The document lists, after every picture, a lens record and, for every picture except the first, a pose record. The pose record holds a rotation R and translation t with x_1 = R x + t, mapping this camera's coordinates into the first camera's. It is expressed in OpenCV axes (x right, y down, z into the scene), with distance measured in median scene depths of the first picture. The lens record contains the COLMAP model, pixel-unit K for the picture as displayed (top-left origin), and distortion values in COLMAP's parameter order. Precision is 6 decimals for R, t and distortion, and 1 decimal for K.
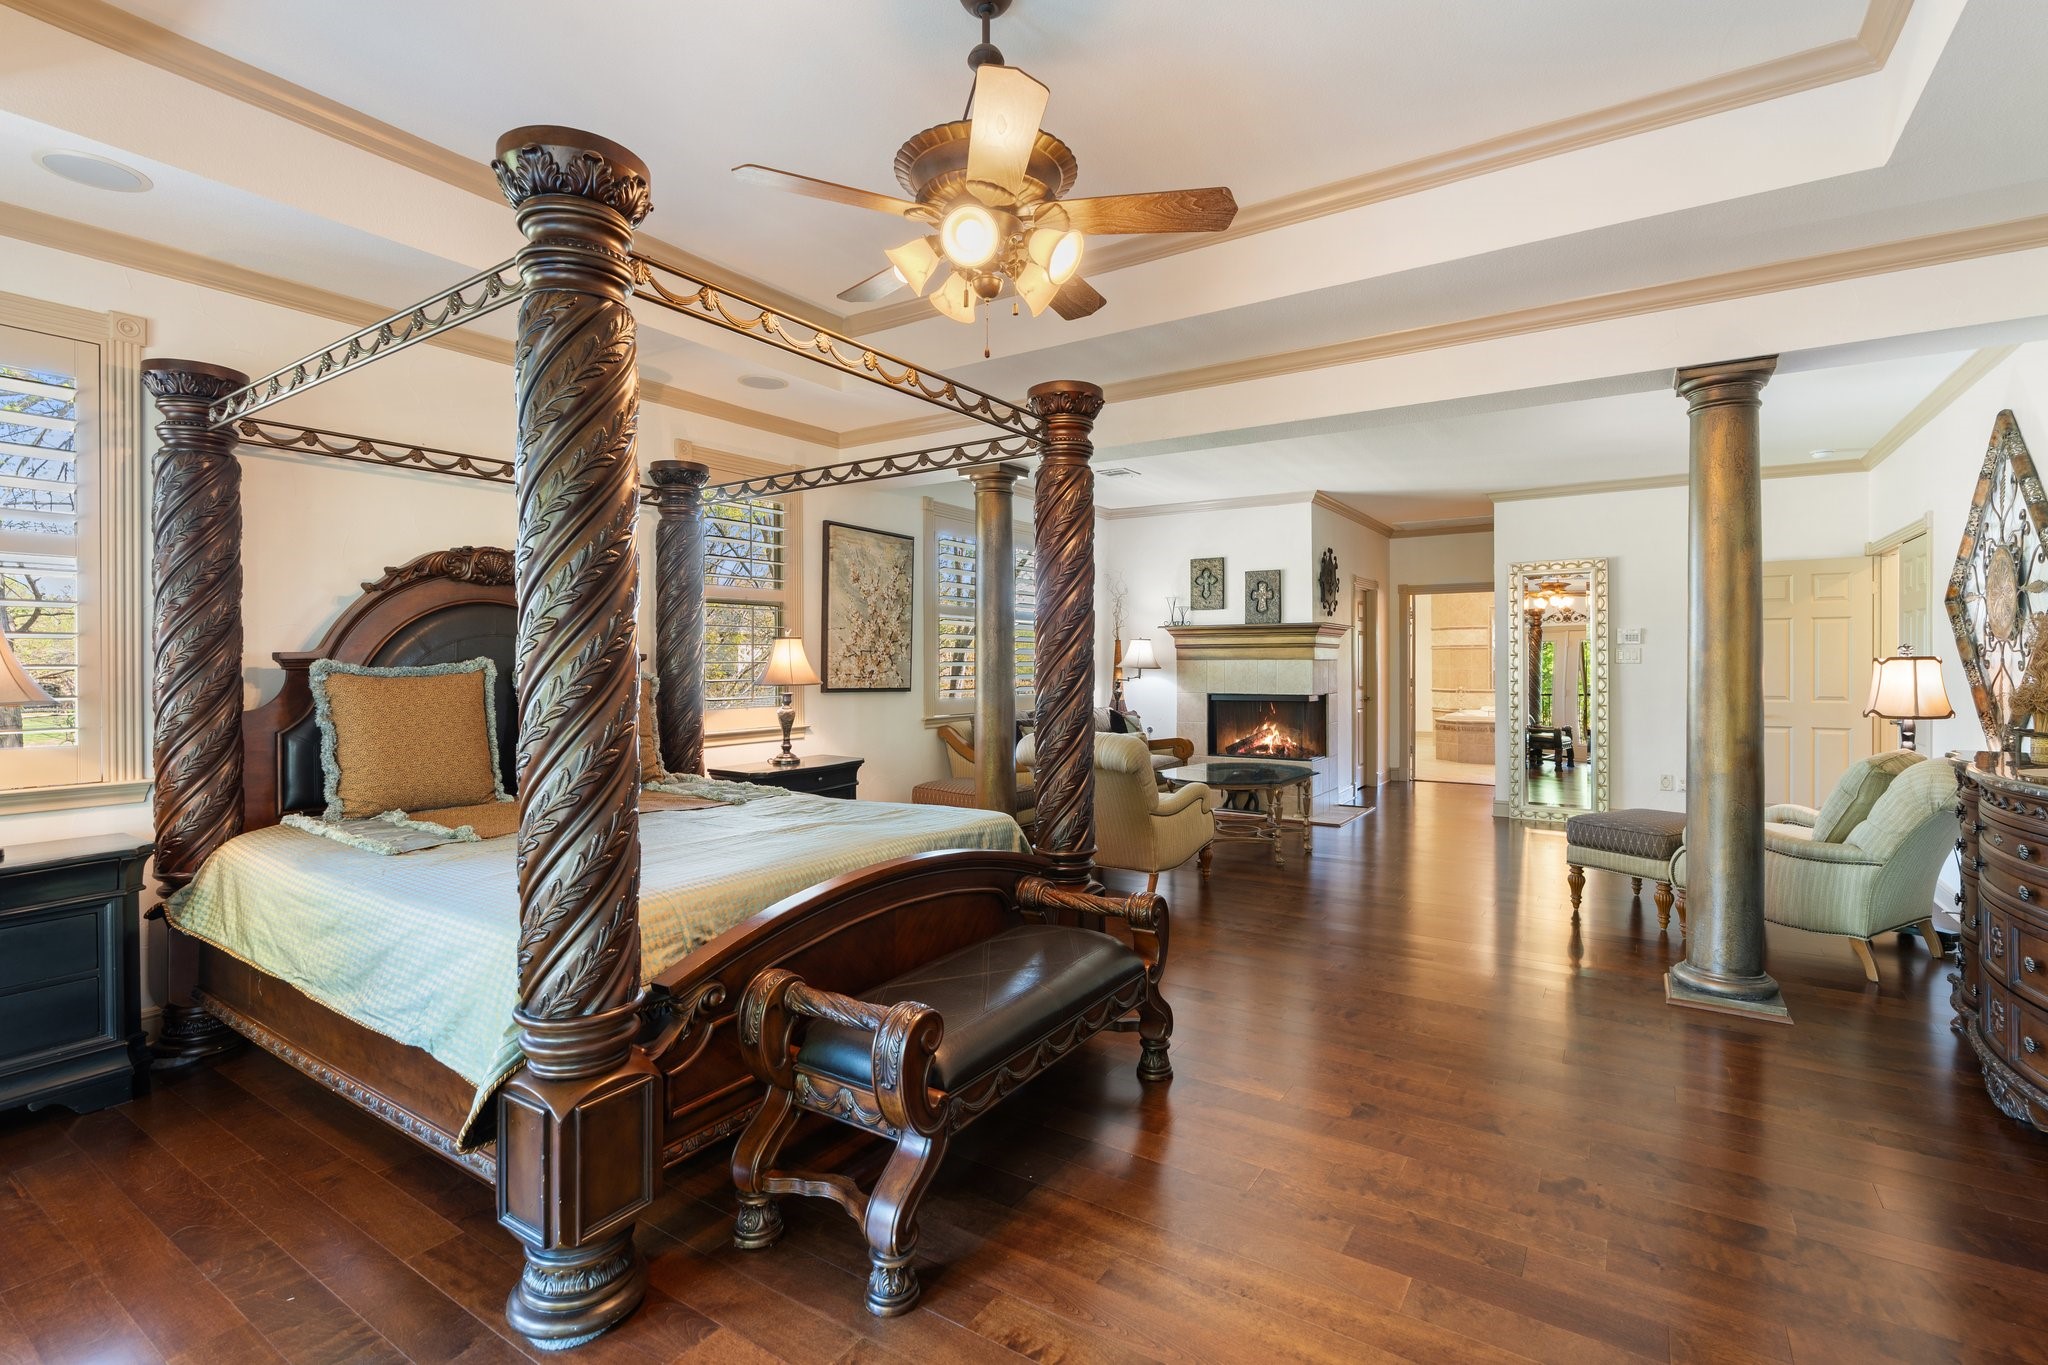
lens RADIAL K [[932.1, 0, 1024.3], [0, 932.1, 673.4], [0, 0, 1]] dist [0.004319, 0.000406]
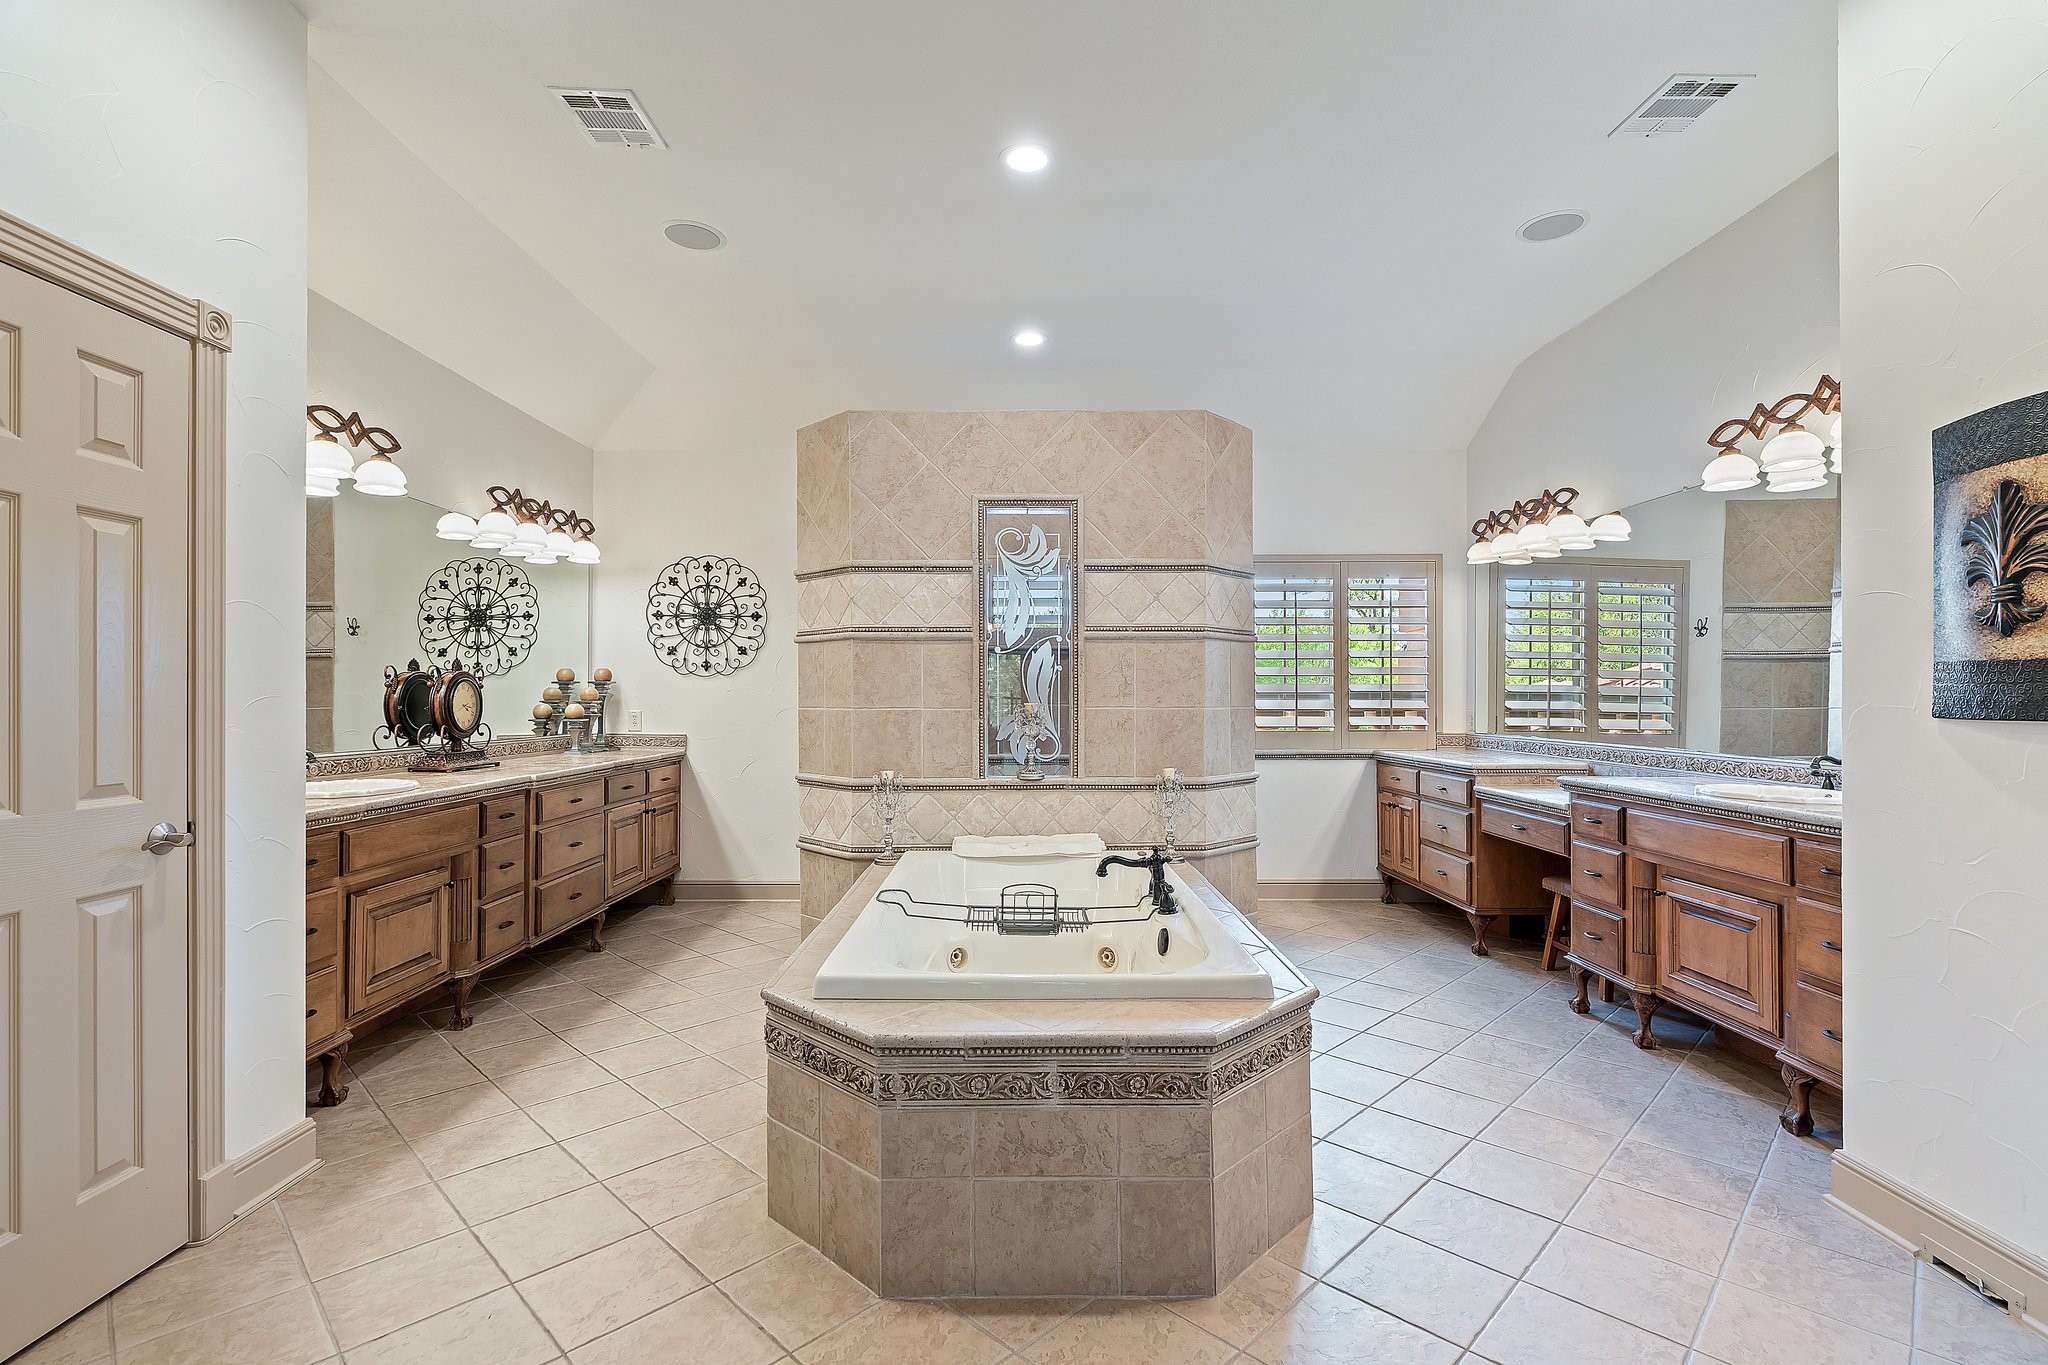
lens RADIAL K [[983.6, 0, 1024.8], [0, 983.6, 692.2], [0, 0, 1]] dist [-0.000072, -0.000004]
pose [[0.833287, 0.004470, 0.552822, 0.336271], [0.000865, 0.999956, -0.009388, -0.006927], [-0.552839, 0.008301, 0.833247, 0.725524]]
